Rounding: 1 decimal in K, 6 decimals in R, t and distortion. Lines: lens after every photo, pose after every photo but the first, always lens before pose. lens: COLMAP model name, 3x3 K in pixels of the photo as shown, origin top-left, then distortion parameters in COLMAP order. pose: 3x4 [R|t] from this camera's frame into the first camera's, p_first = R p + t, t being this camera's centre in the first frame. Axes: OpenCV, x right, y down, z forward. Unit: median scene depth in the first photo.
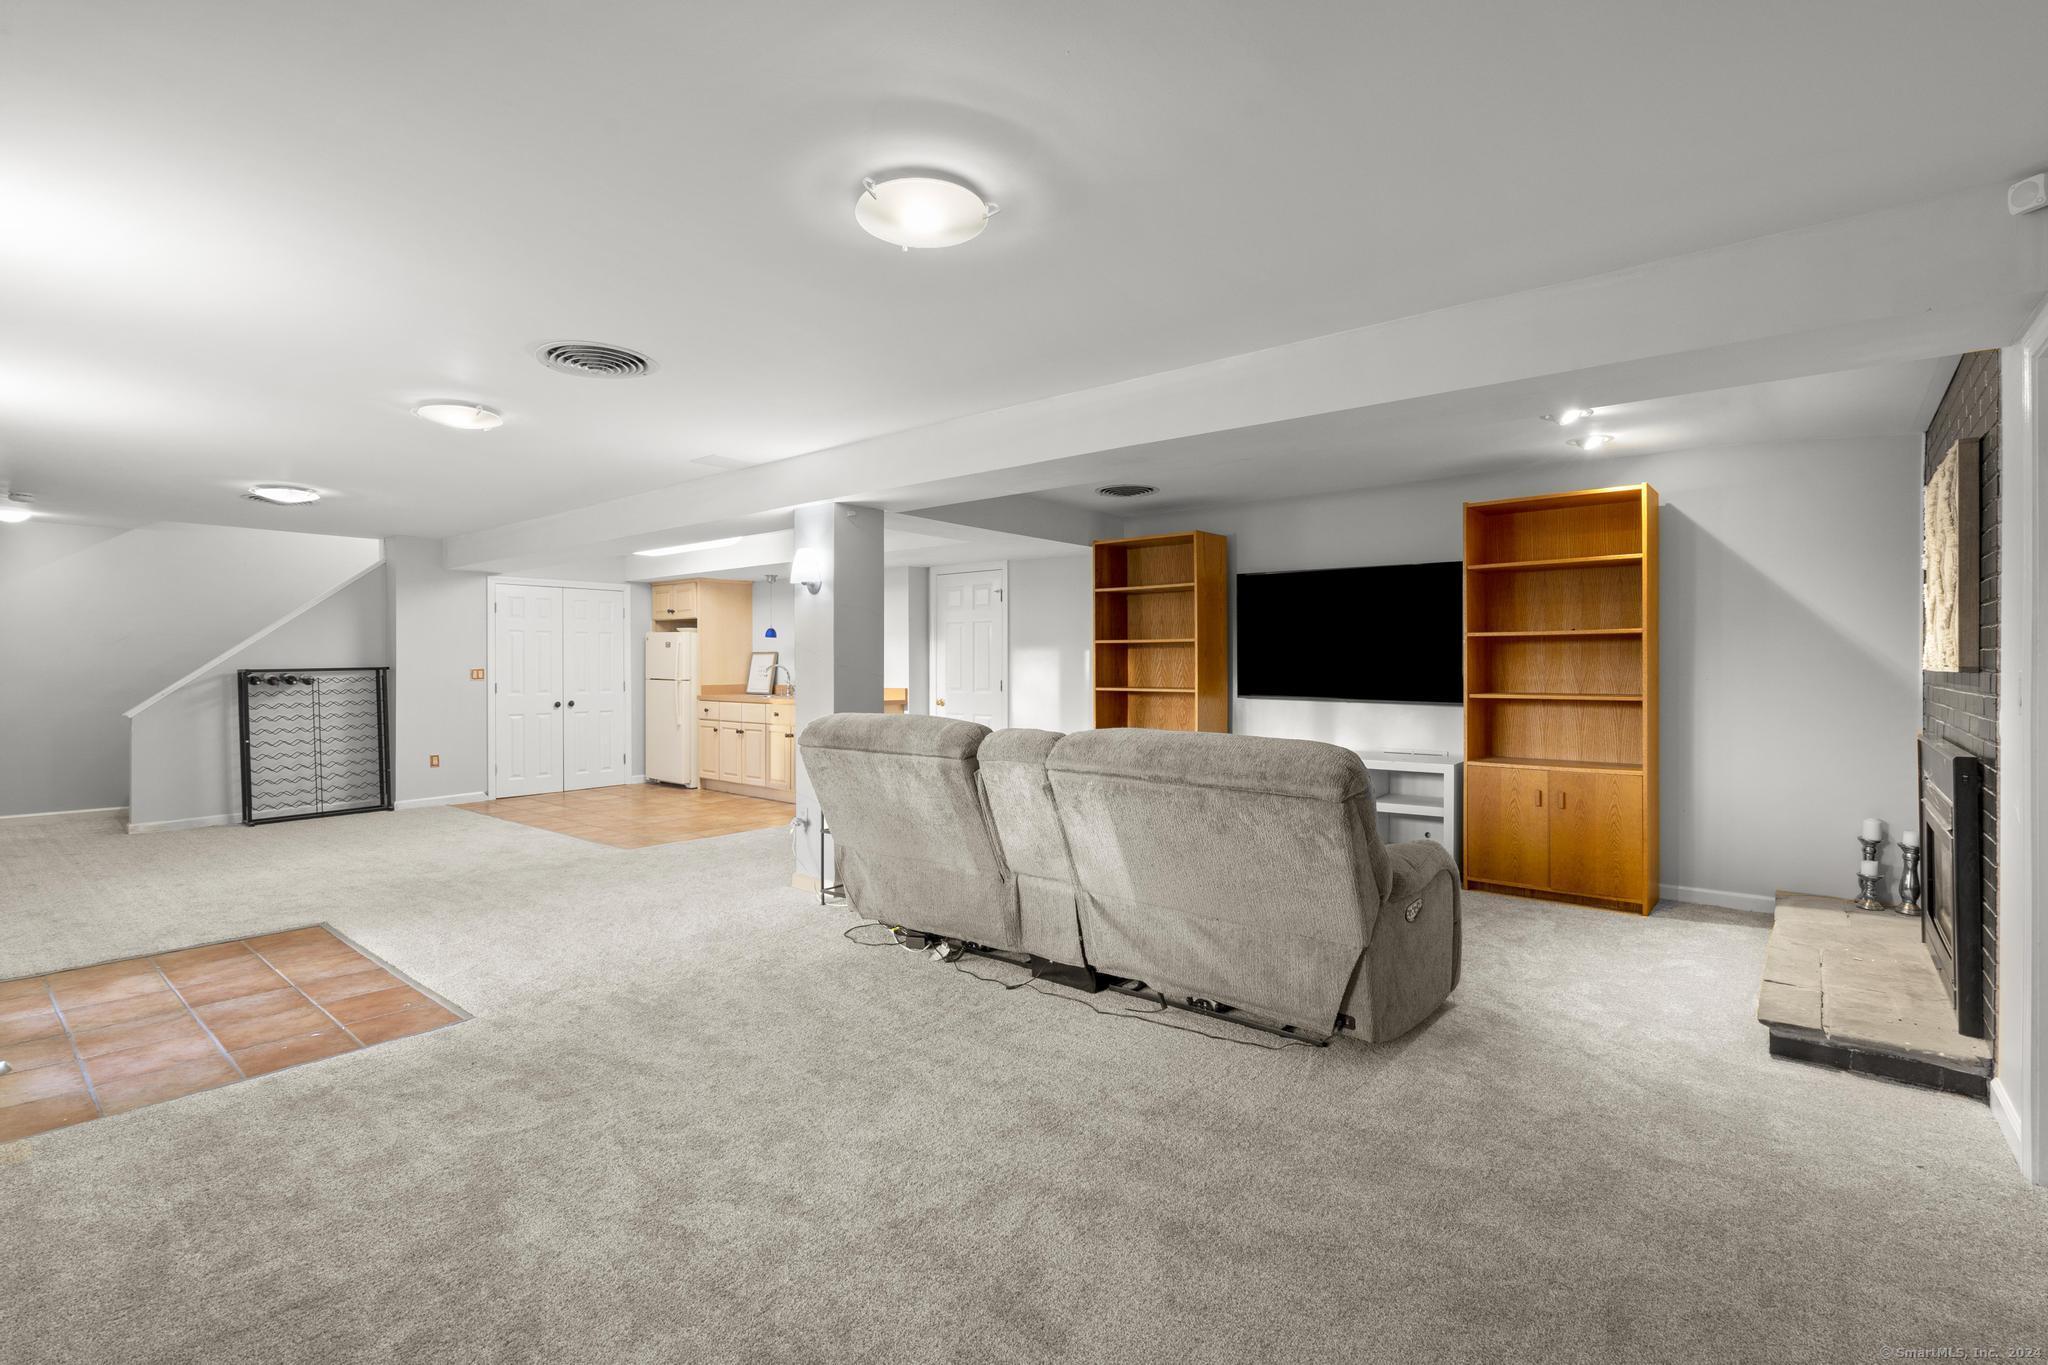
lens RADIAL K [[932.0, 0, 1026.1], [0, 932.0, 669.5], [0, 0, 1]] dist [-0.000943, 0.000540]
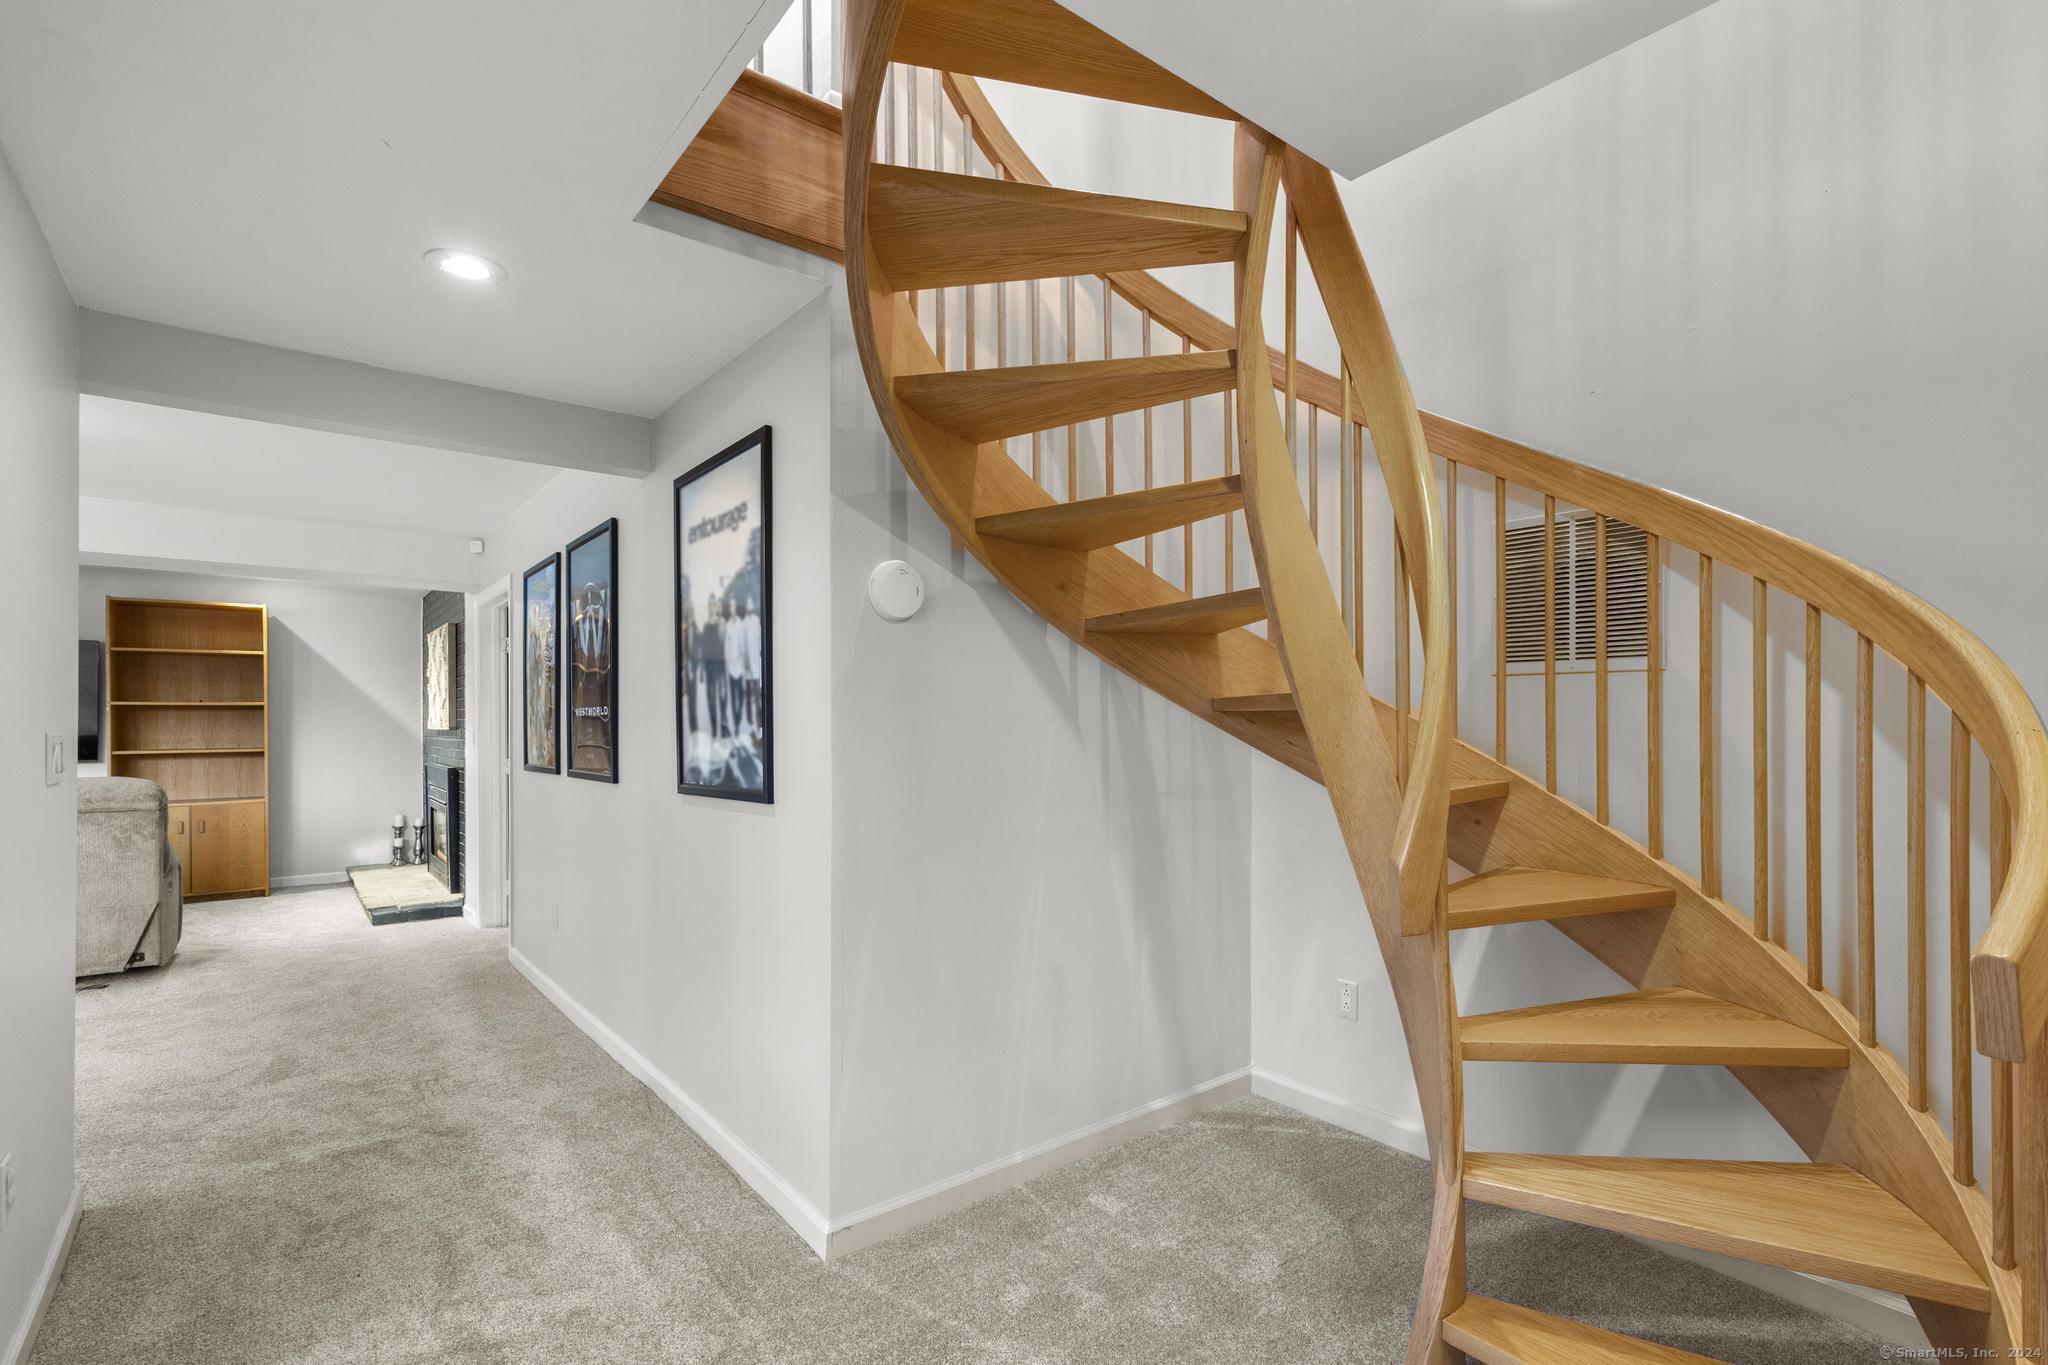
lens RADIAL K [[943.0, 0, 1022.2], [0, 943.0, 717.8], [0, 0, 1]] dist [-0.001376, -0.000175]
pose [[0.199016, 0.004821, 0.979984, -0.602985], [0.010359, 0.999922, -0.007023, 0.003363], [-0.979942, 0.011549, 0.198950, -0.508664]]
